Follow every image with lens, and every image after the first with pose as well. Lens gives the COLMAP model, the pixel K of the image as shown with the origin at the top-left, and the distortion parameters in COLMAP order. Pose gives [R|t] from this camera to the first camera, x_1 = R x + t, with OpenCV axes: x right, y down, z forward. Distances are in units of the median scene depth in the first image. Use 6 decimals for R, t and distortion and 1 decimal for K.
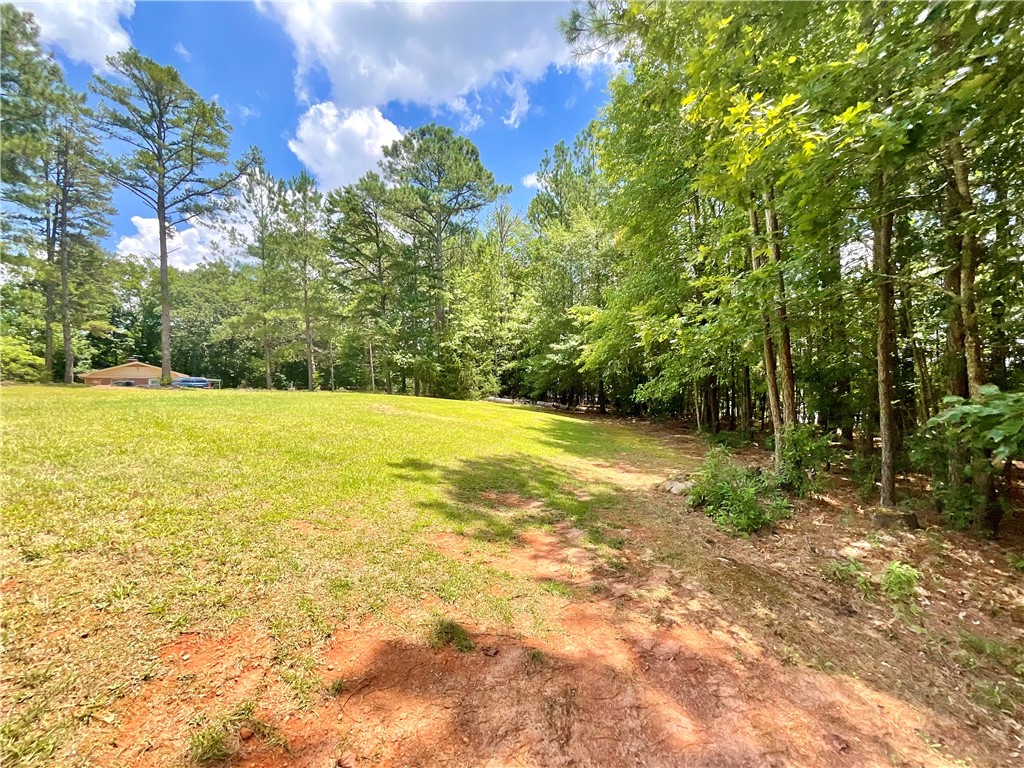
lens RADIAL K [[412.0, 0, 512.0], [0, 412.0, 384.0], [0, 0, 1]] dist [0.020384, -0.012408]
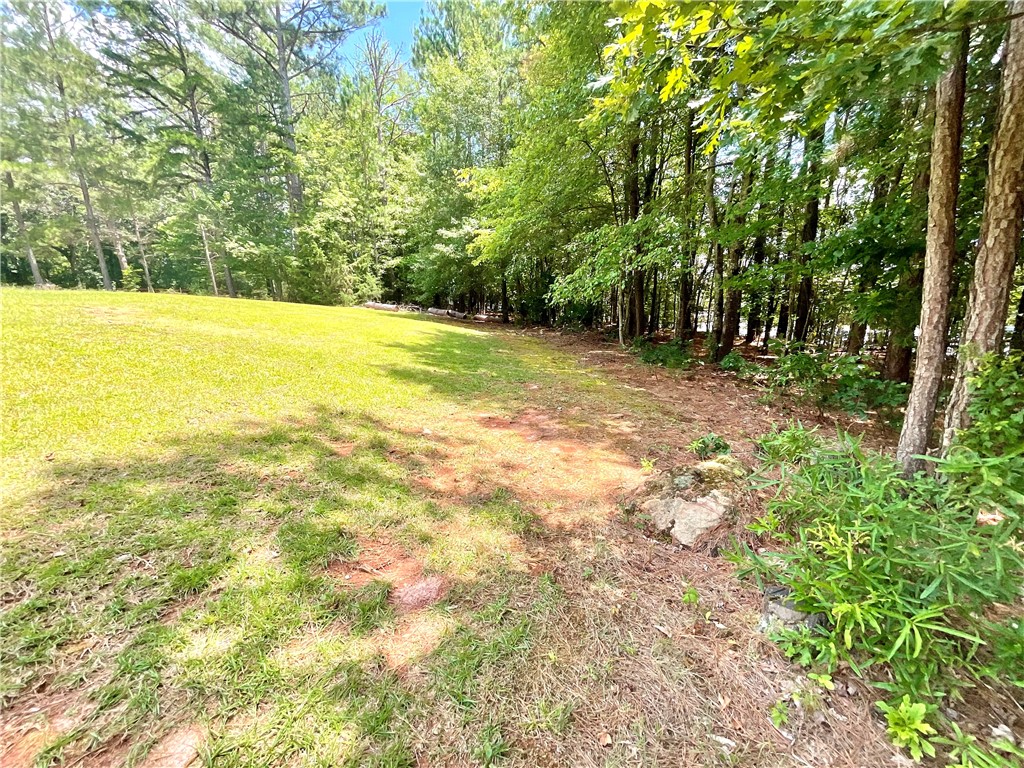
lens RADIAL K [[412.0, 0, 512.0], [0, 412.0, 384.0], [0, 0, 1]] dist [0.020384, -0.012408]
pose [[0.974120, -0.035912, 0.223158, 0.032993], [-0.013192, 0.976582, 0.214741, 0.010431], [-0.225644, -0.212128, 0.950835, 0.137858]]
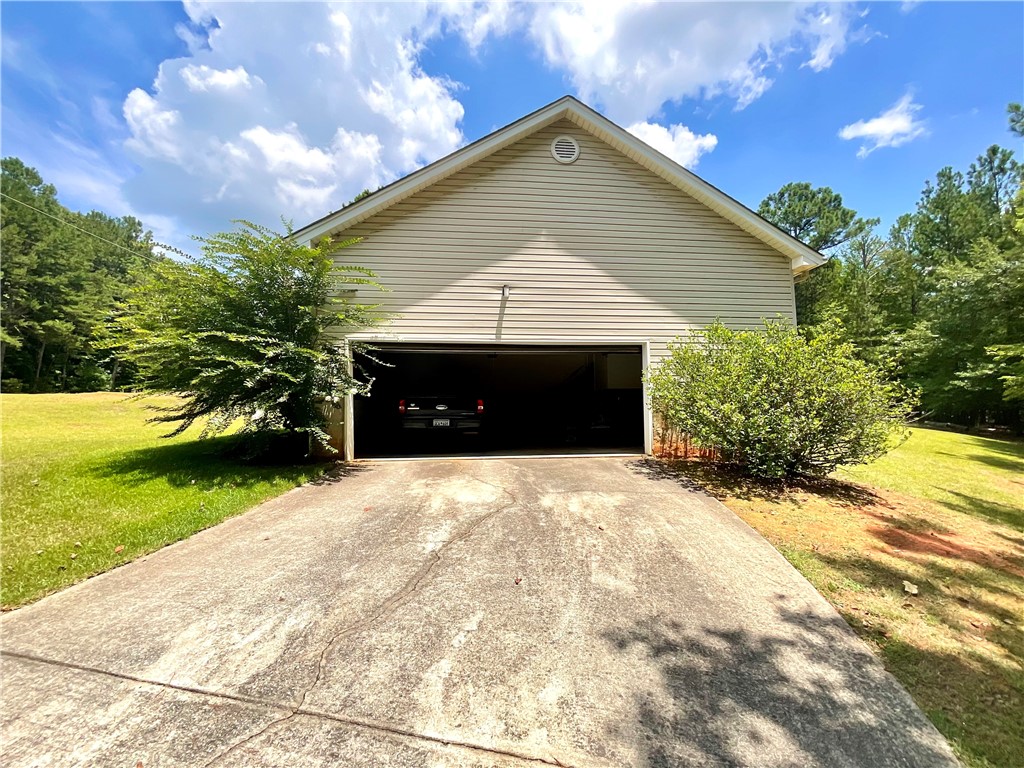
lens RADIAL K [[412.0, 0, 512.0], [0, 412.0, 384.0], [0, 0, 1]] dist [0.020384, -0.012408]
pose [[0.799975, -0.018839, -0.599737, -0.144433], [-0.003220, 0.999358, -0.035687, -0.013847], [0.600025, 0.030480, 0.799401, -0.468515]]
